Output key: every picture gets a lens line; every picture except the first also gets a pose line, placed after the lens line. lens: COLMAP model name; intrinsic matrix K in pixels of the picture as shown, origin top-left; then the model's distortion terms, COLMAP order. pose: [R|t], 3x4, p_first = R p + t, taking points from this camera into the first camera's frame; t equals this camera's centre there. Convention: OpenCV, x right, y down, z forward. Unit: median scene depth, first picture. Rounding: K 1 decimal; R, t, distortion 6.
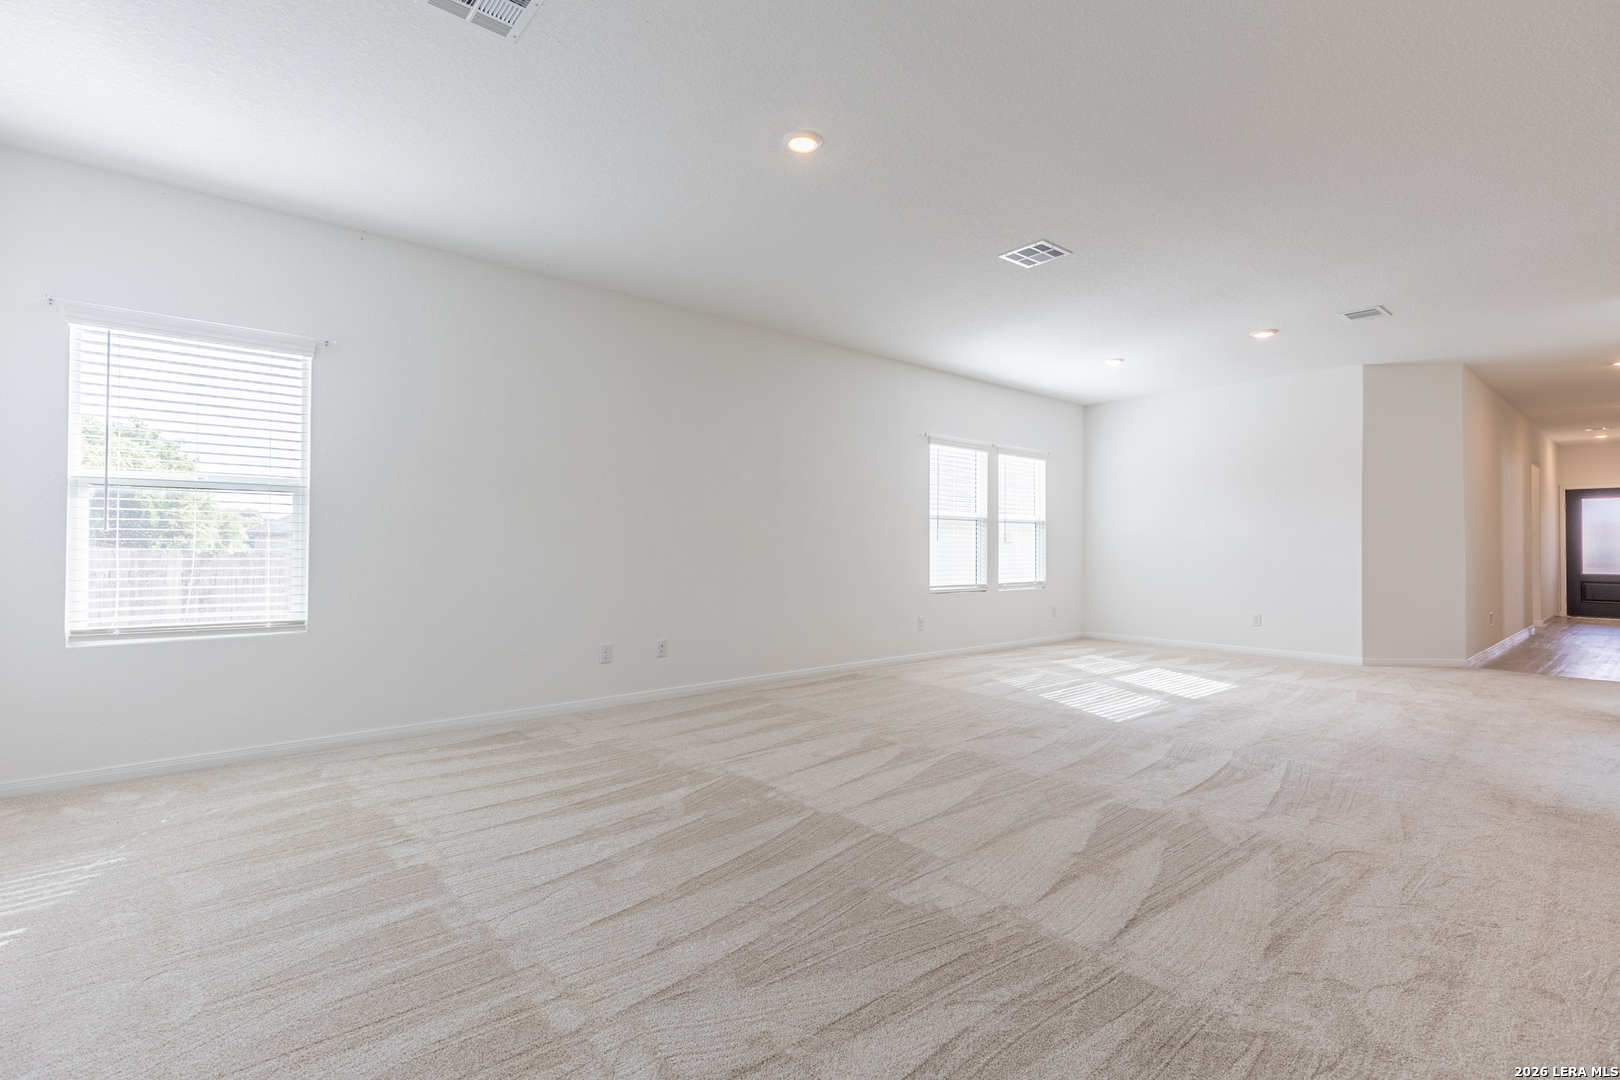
lens RADIAL K [[764.6, 0, 837.1], [0, 764.6, 542.6], [0, 0, 1]] dist [-0.006254, 0.001363]
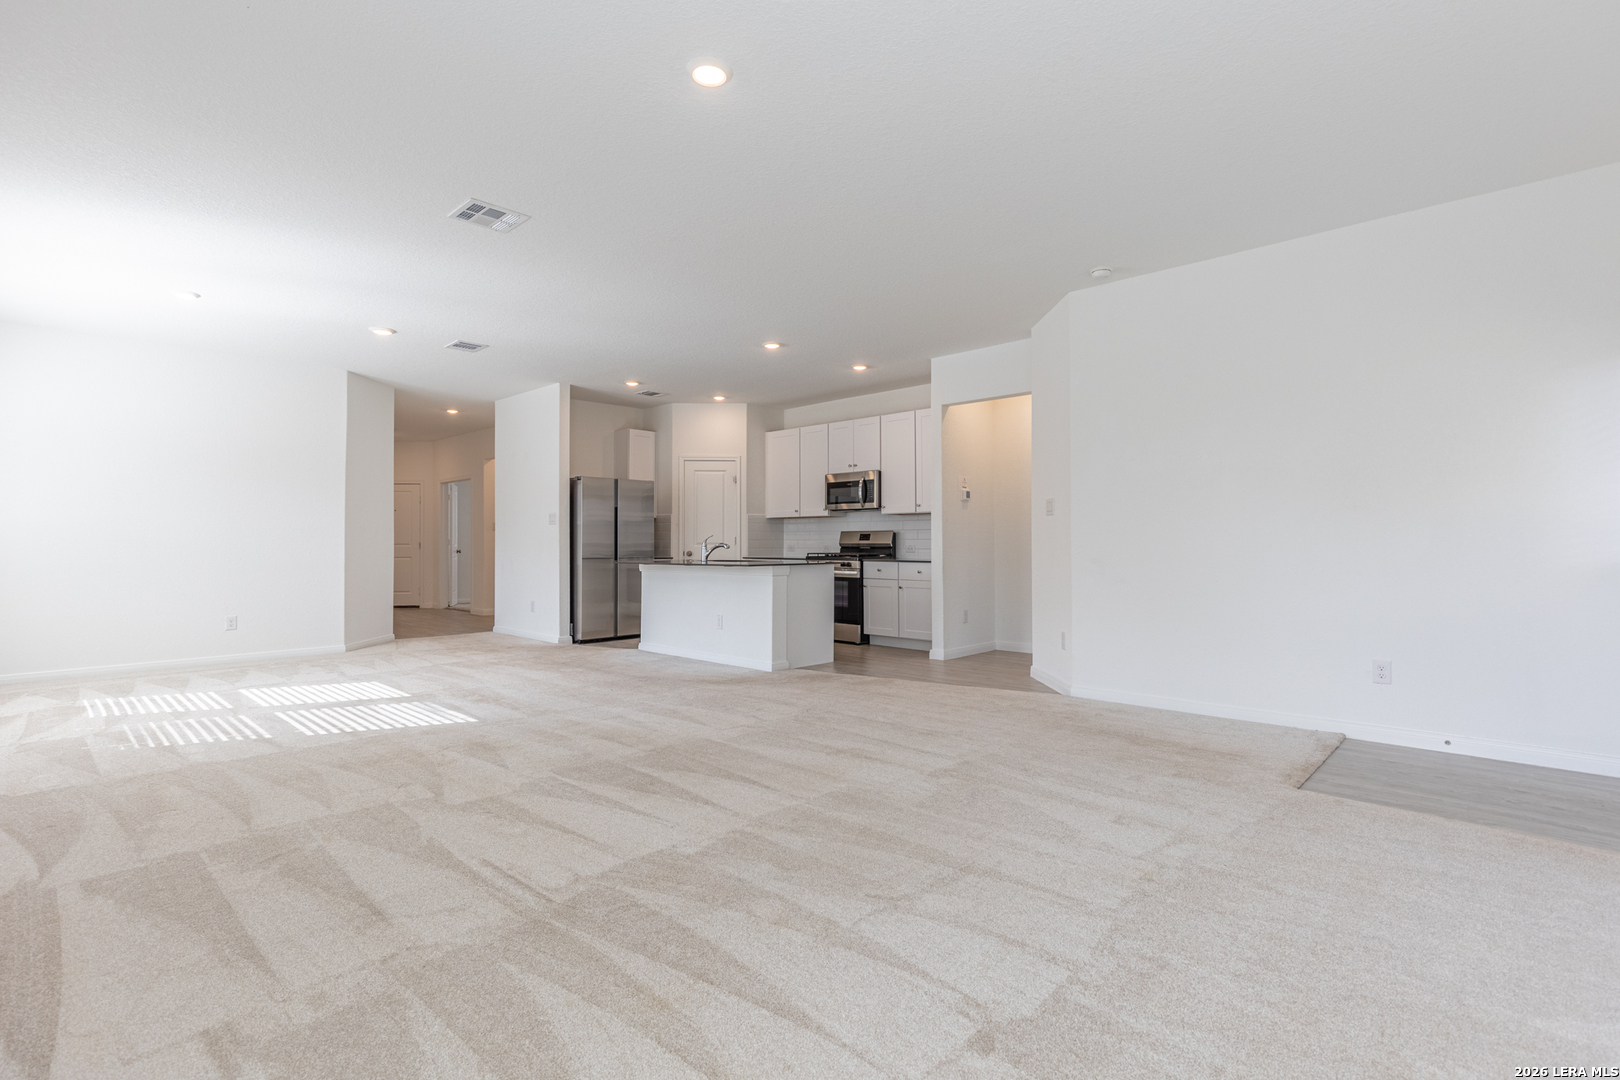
lens RADIAL K [[764.6, 0, 801.4], [0, 764.6, 511.2], [0, 0, 1]] dist [-0.006254, 0.001363]
pose [[-0.074204, 0.030200, 0.996786, -0.423222], [0.006832, 0.999533, -0.029775, 0.002197], [-0.997220, 0.004600, -0.074376, 0.445861]]
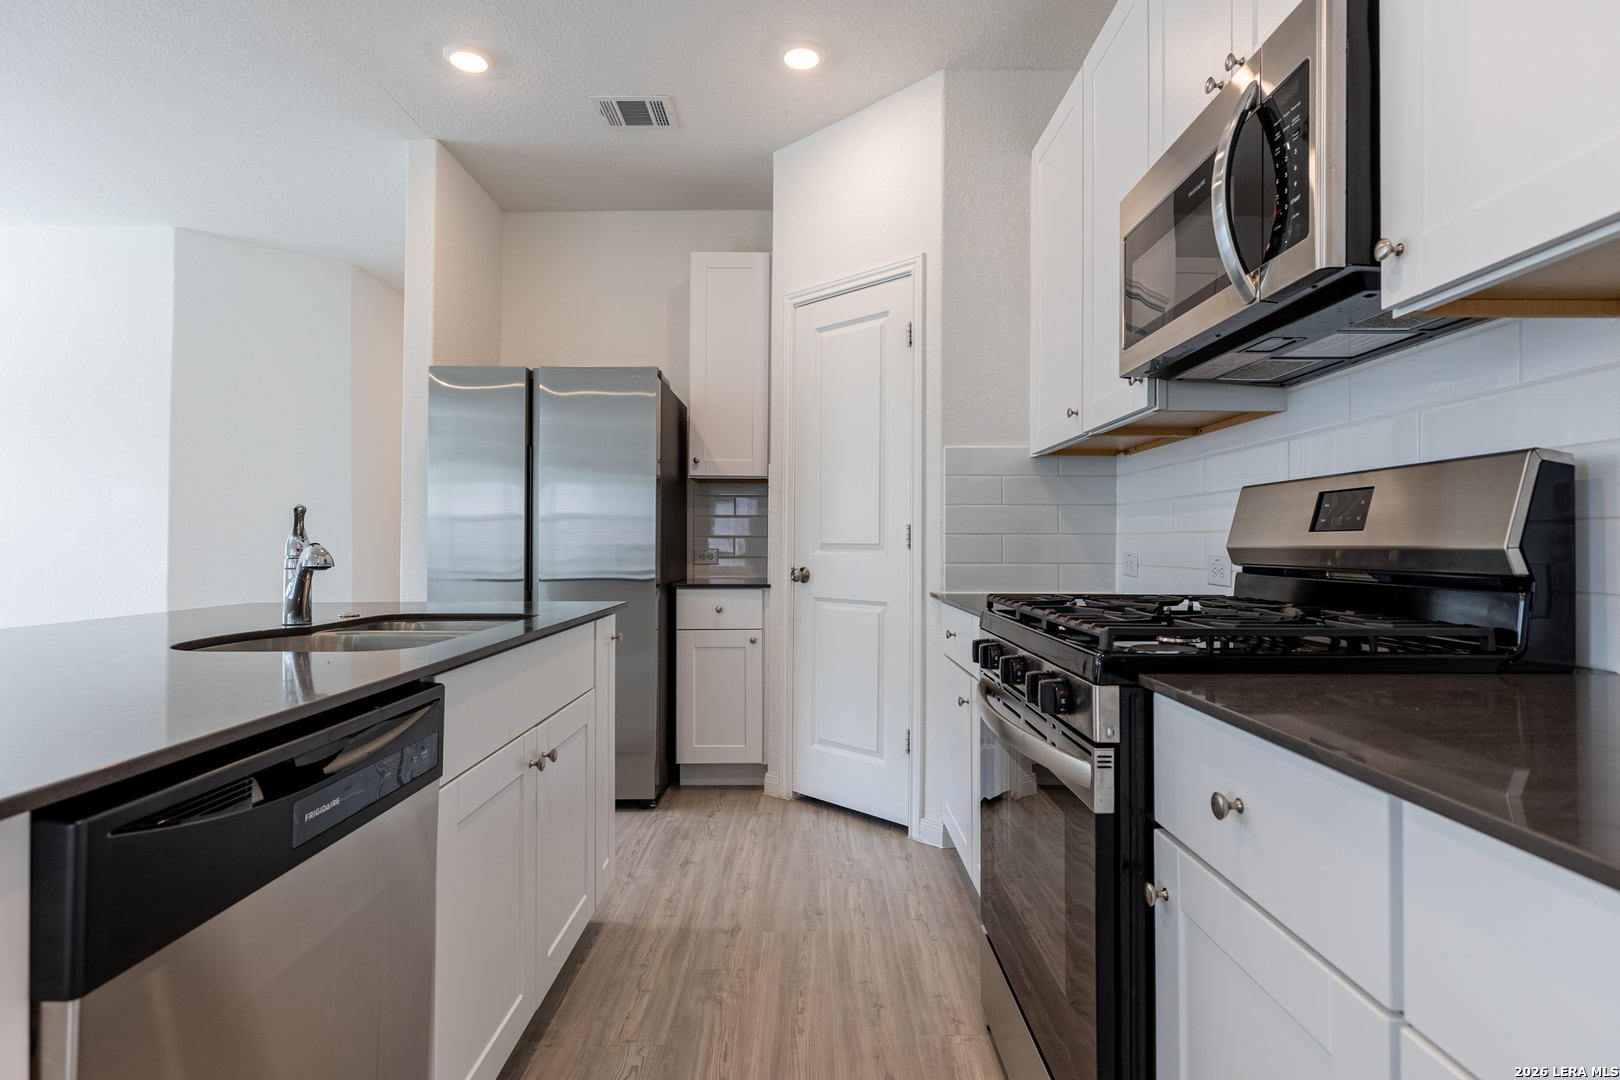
lens RADIAL K [[827.2, 0, 812.2], [0, 827.2, 538.7], [0, 0, 1]] dist [-0.001065, 0.001579]
pose [[0.659781, -0.003017, 0.751452, 0.526631], [0.008187, 0.999961, -0.003174, 0.014613], [-0.751413, 0.008247, 0.659781, 0.218231]]
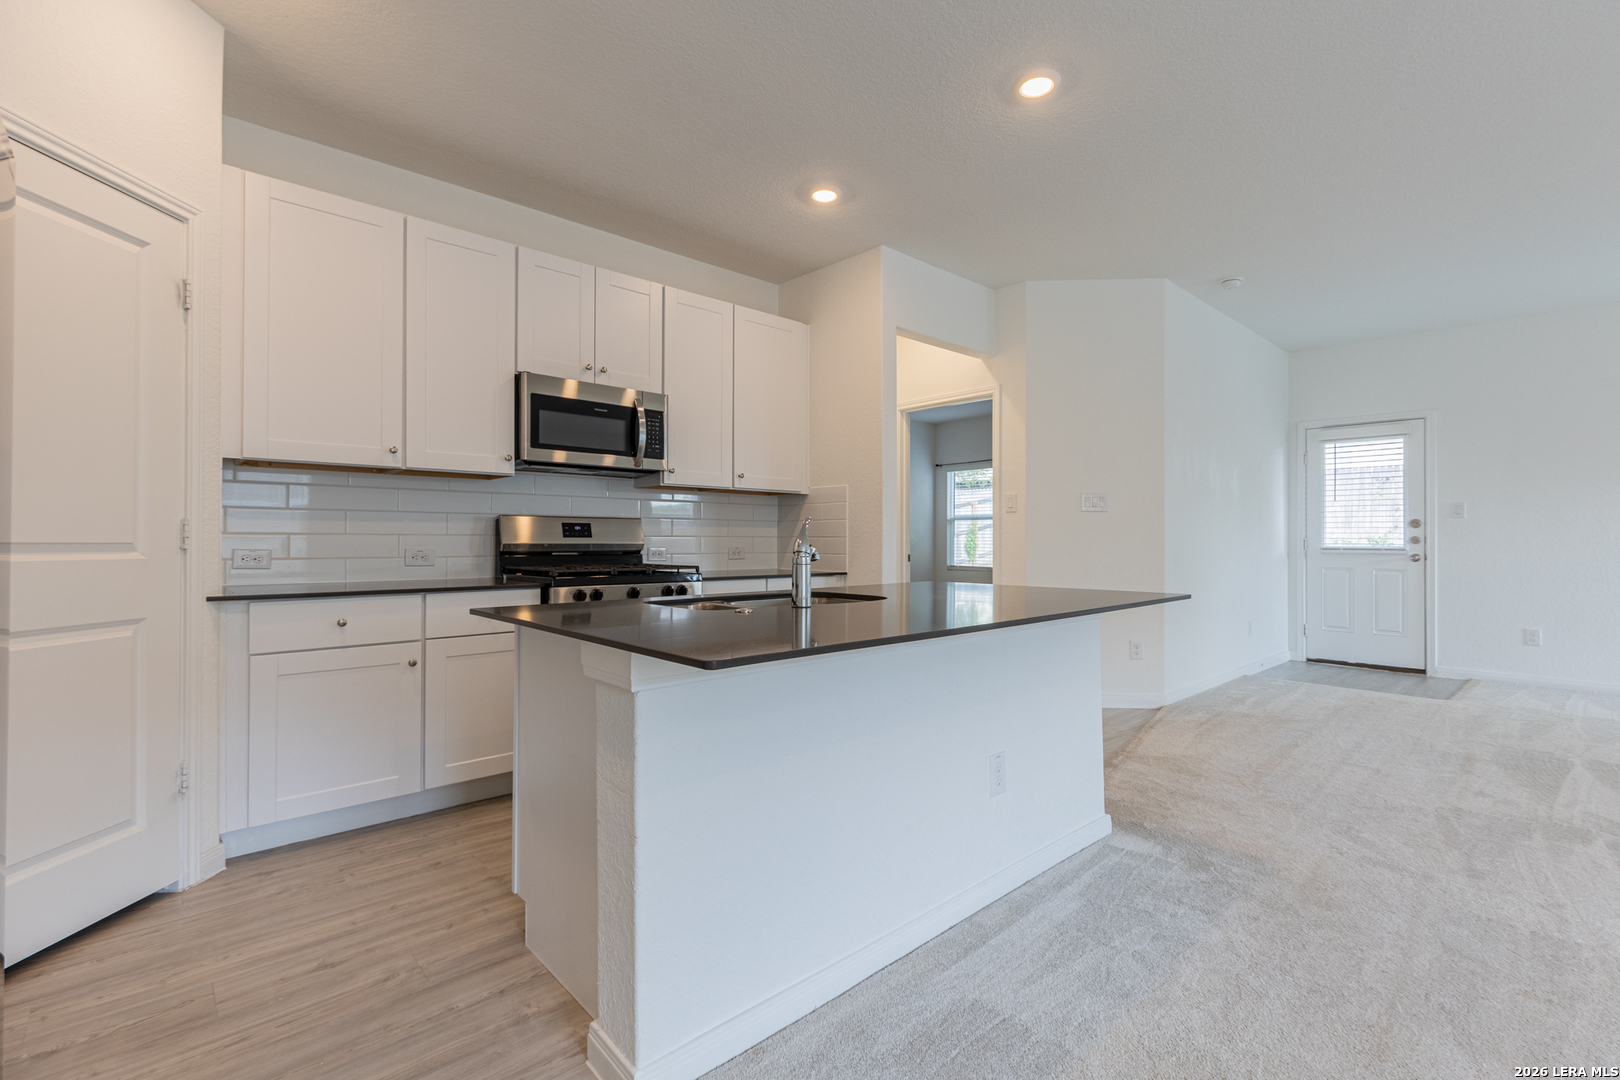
lens RADIAL K [[726.8, 0, 809.0], [0, 726.8, 538.9], [0, 0, 1]] dist [0.001907, 0.000945]
pose [[-0.999883, -0.012392, -0.008992, 0.611357], [-0.012419, 0.999918, 0.003035, 0.010431], [0.008954, 0.003147, -0.999955, 0.780922]]
